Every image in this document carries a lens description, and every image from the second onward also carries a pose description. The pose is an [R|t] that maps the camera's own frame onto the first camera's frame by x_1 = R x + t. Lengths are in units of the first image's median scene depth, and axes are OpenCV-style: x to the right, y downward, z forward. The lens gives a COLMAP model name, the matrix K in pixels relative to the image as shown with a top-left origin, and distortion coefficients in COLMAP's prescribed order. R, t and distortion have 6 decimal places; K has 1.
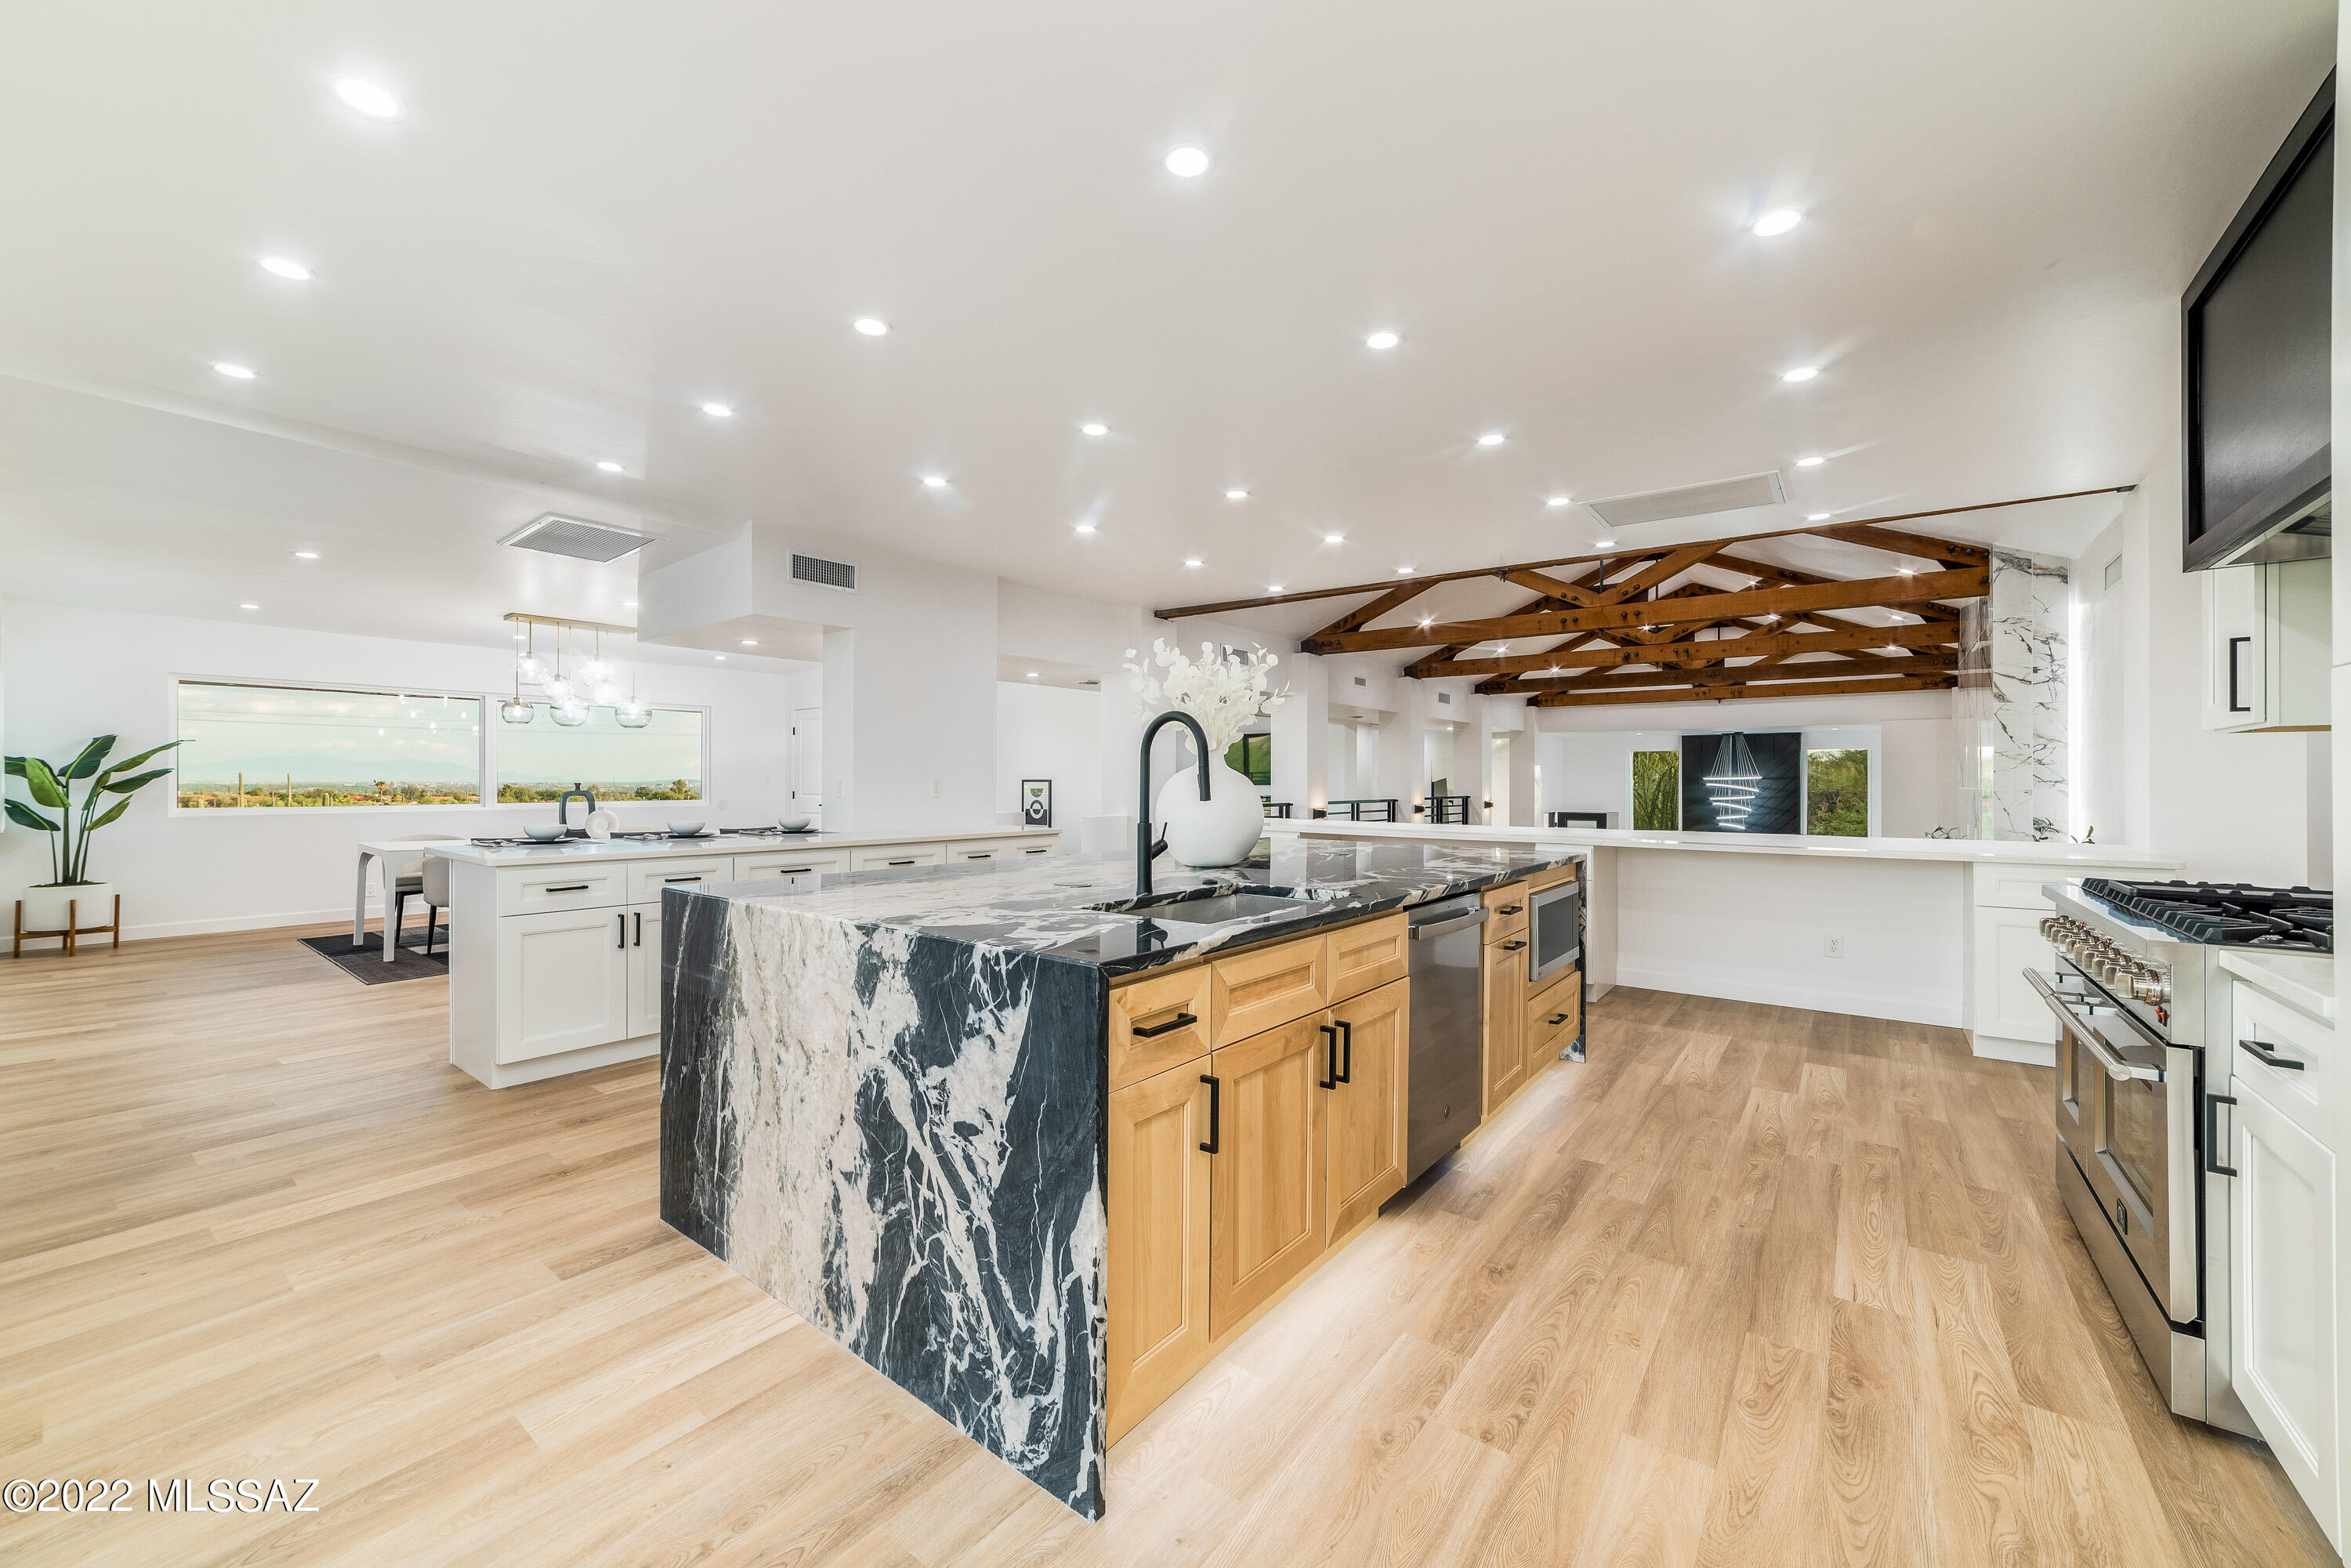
lens RADIAL K [[902.3, 0, 1177.8], [0, 902.3, 789.2], [0, 0, 1]] dist [0.001577, 0.000674]
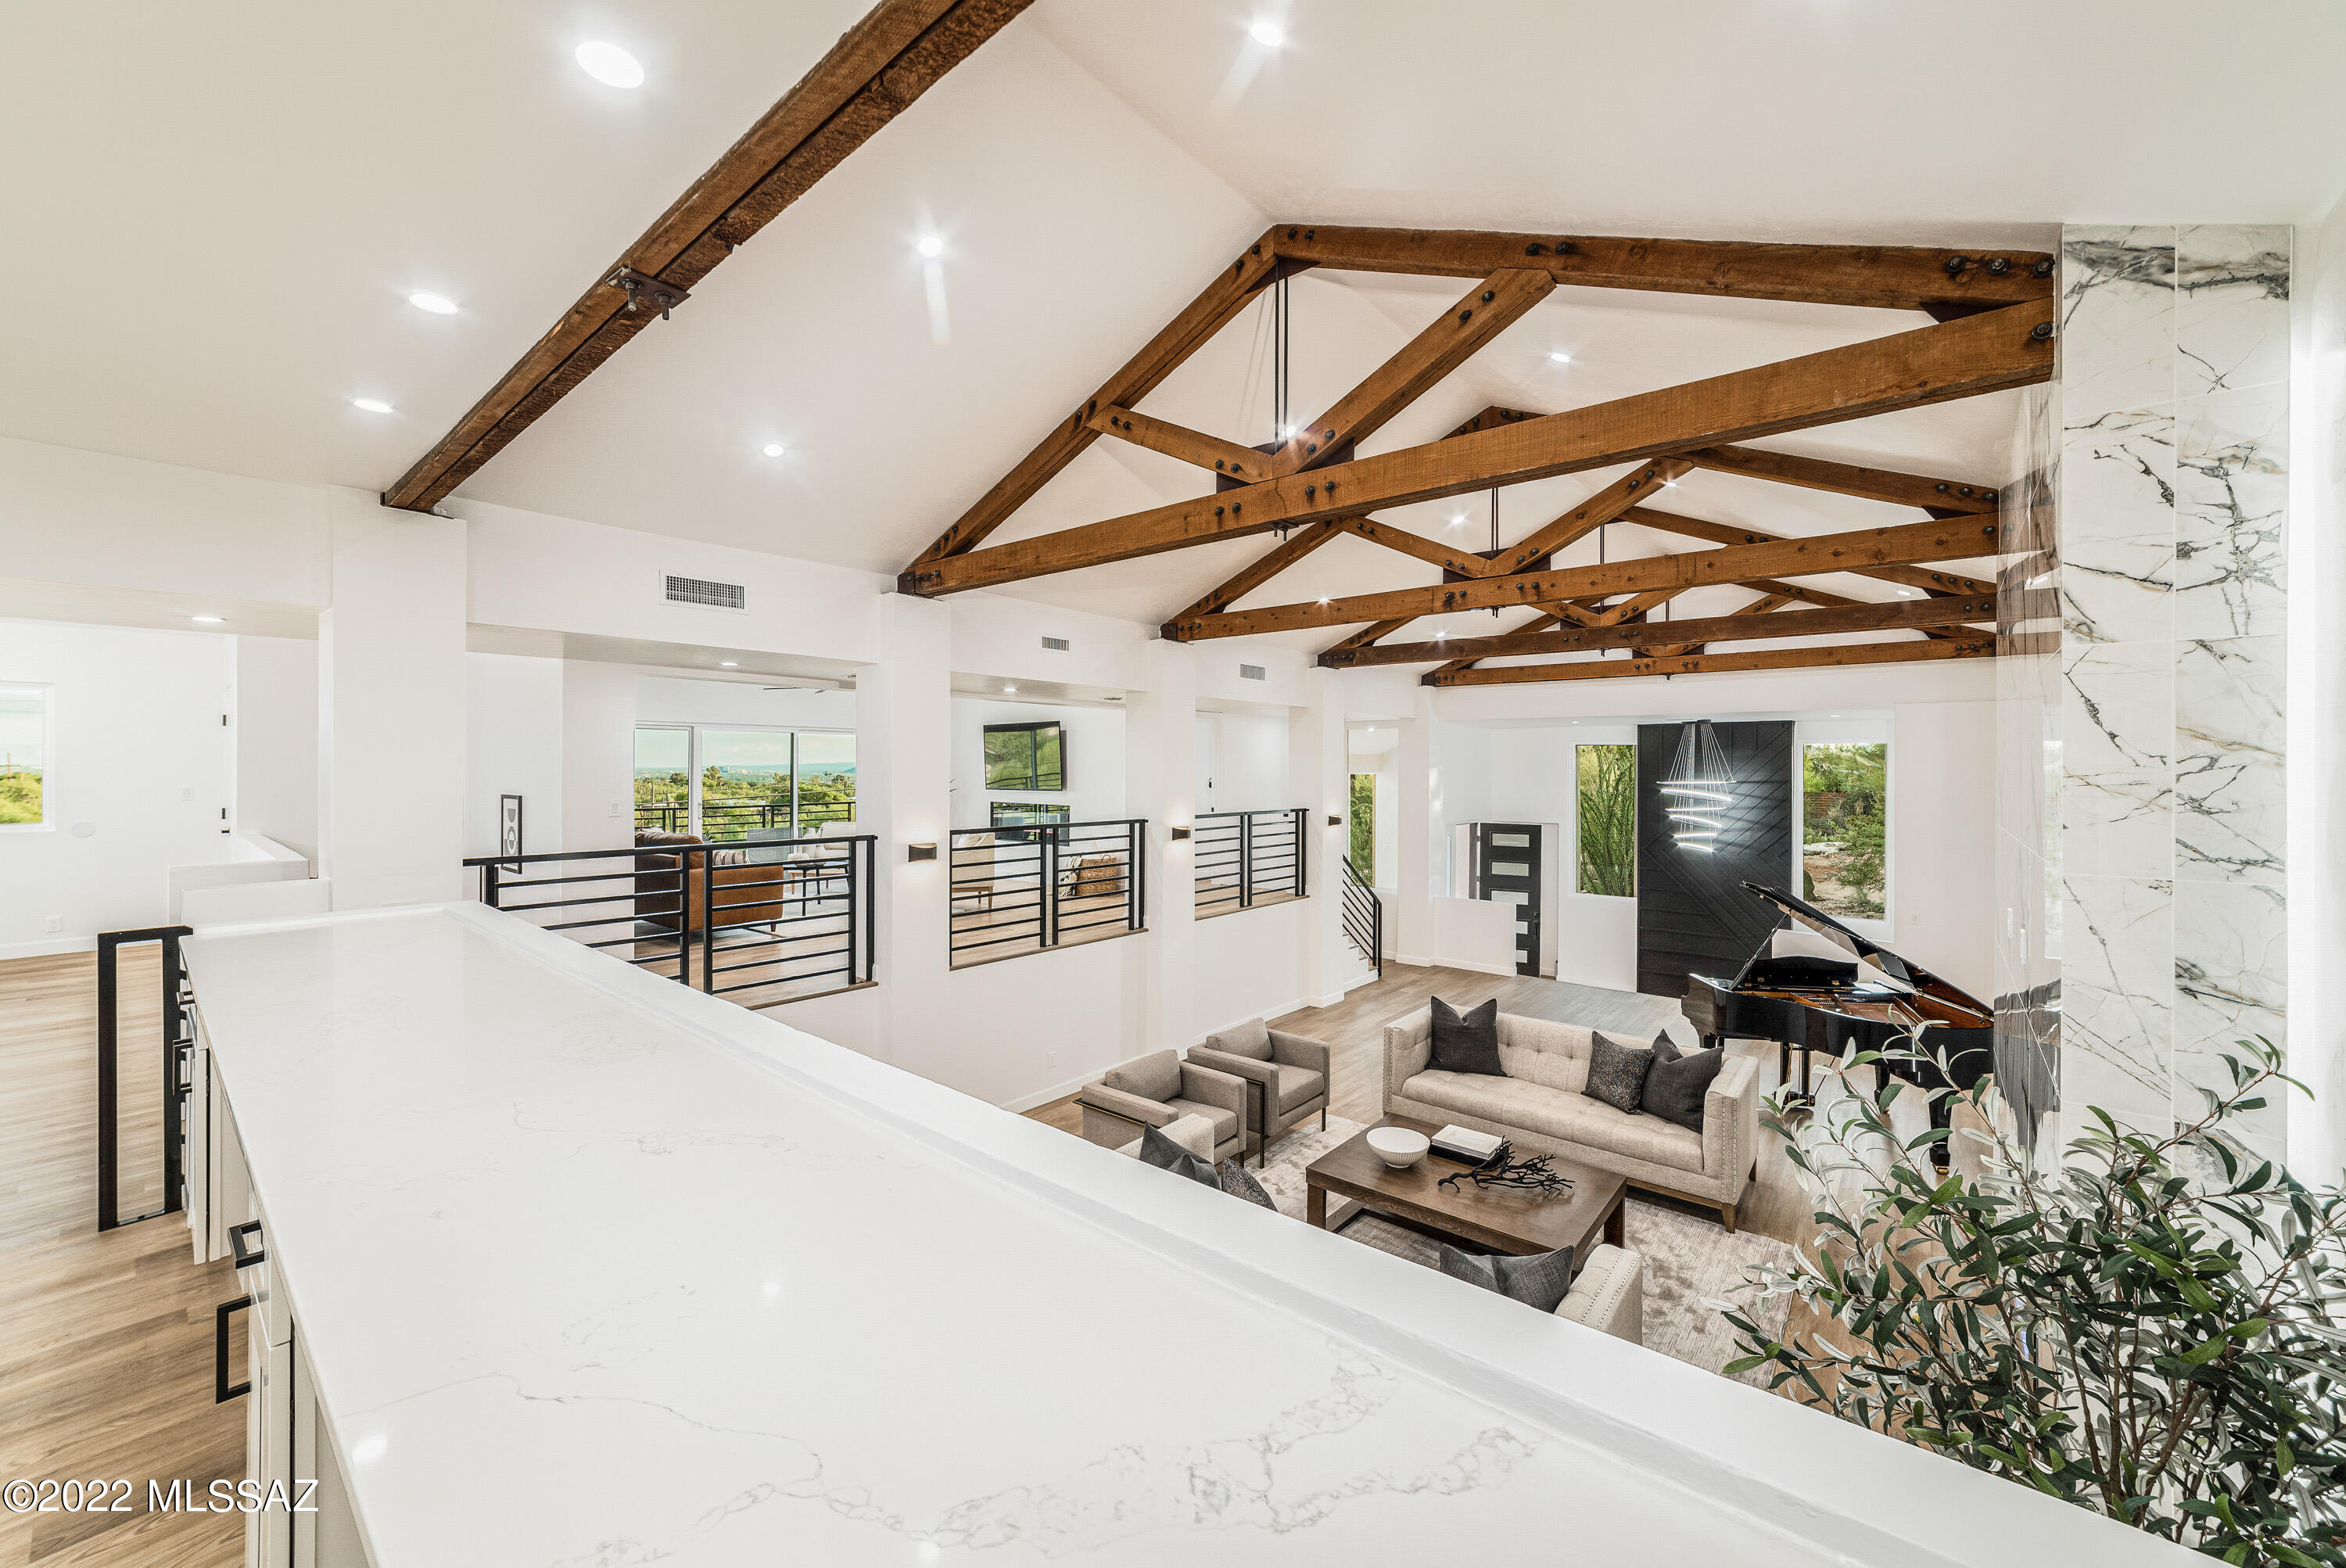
lens RADIAL K [[900.4, 0, 1172.0], [0, 900.4, 775.8], [0, 0, 1]] dist [0.001577, 0.000674]
pose [[0.998953, 0.003030, -0.045654, 0.265672], [-0.003075, 0.999995, -0.000925, -0.019077], [0.045651, 0.001064, 0.998957, 0.294112]]
